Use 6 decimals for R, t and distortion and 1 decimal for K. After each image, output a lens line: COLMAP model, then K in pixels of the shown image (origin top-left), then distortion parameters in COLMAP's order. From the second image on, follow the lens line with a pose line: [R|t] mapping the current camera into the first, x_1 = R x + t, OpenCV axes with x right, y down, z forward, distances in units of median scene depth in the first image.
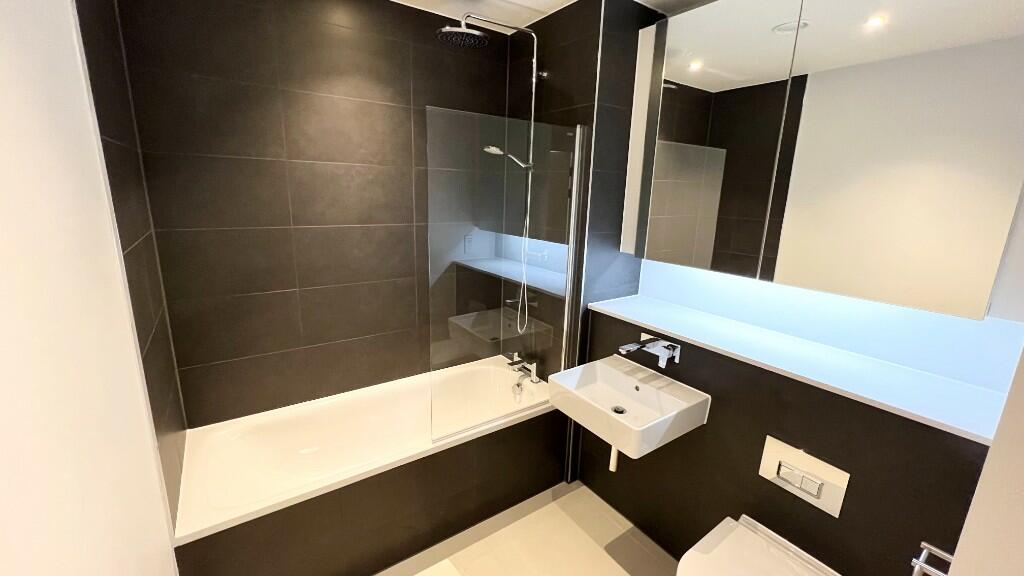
lens RADIAL K [[407.2, 0, 512.0], [0, 407.2, 288.0], [0, 0, 1]] dist [-0.001827, -0.000128]
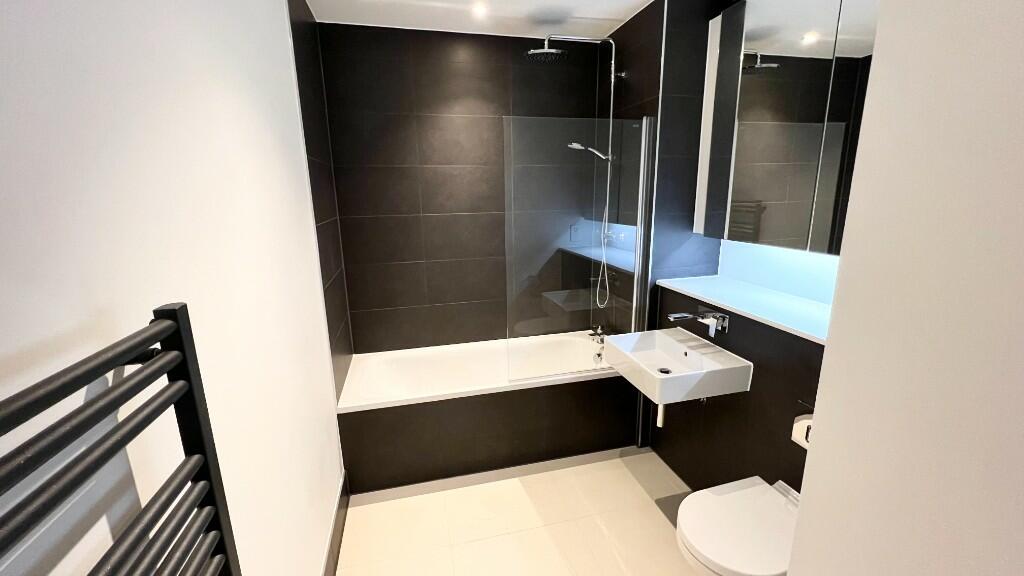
lens RADIAL K [[407.2, 0, 512.0], [0, 407.2, 288.0], [0, 0, 1]] dist [-0.001827, -0.000128]
pose [[0.935225, 0.037088, -0.352105, 0.219883], [-0.038231, 0.999262, 0.003709, 0.074305], [0.351983, 0.009993, 0.935953, -0.159144]]
